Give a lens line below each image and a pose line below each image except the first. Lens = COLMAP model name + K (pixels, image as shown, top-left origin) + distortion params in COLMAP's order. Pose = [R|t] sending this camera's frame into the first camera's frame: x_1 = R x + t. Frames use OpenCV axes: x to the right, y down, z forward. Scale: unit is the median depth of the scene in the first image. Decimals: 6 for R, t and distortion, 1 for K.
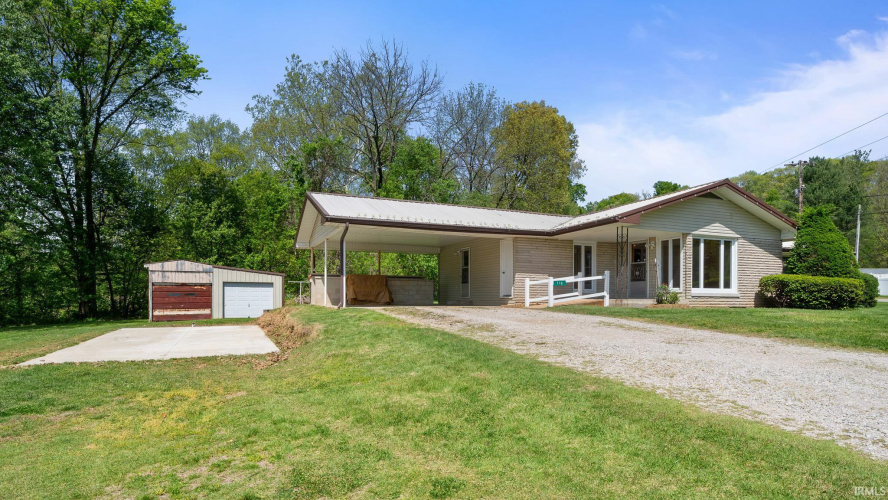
lens RADIAL K [[500.7, 0, 443.7], [0, 500.7, 292.2], [0, 0, 1]] dist [-0.004626, -0.000990]
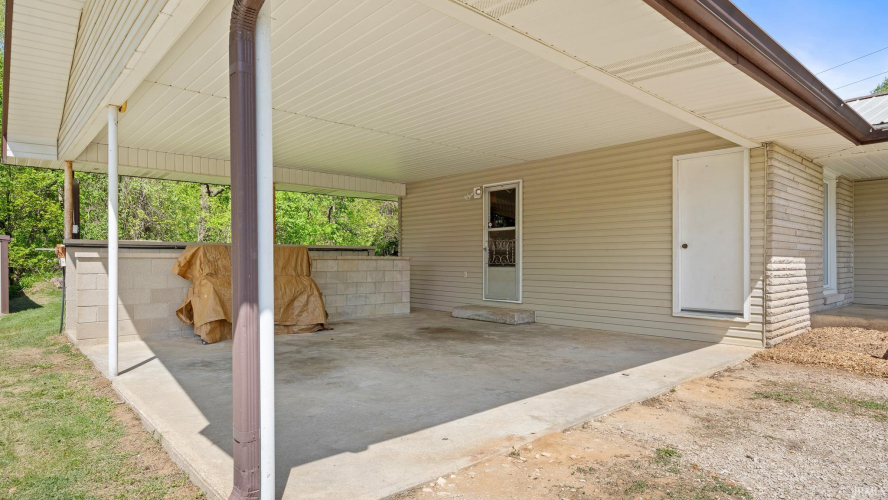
lens RADIAL K [[504.7, 0, 444.0], [0, 504.7, 250.0], [0, 0, 1]] dist [0.001331, 0.000182]
pose [[0.945114, 0.000851, 0.326741, -0.112017], [0.000828, 0.999987, -0.004999, -0.023581], [-0.326741, 0.004995, 0.945101, 0.495173]]
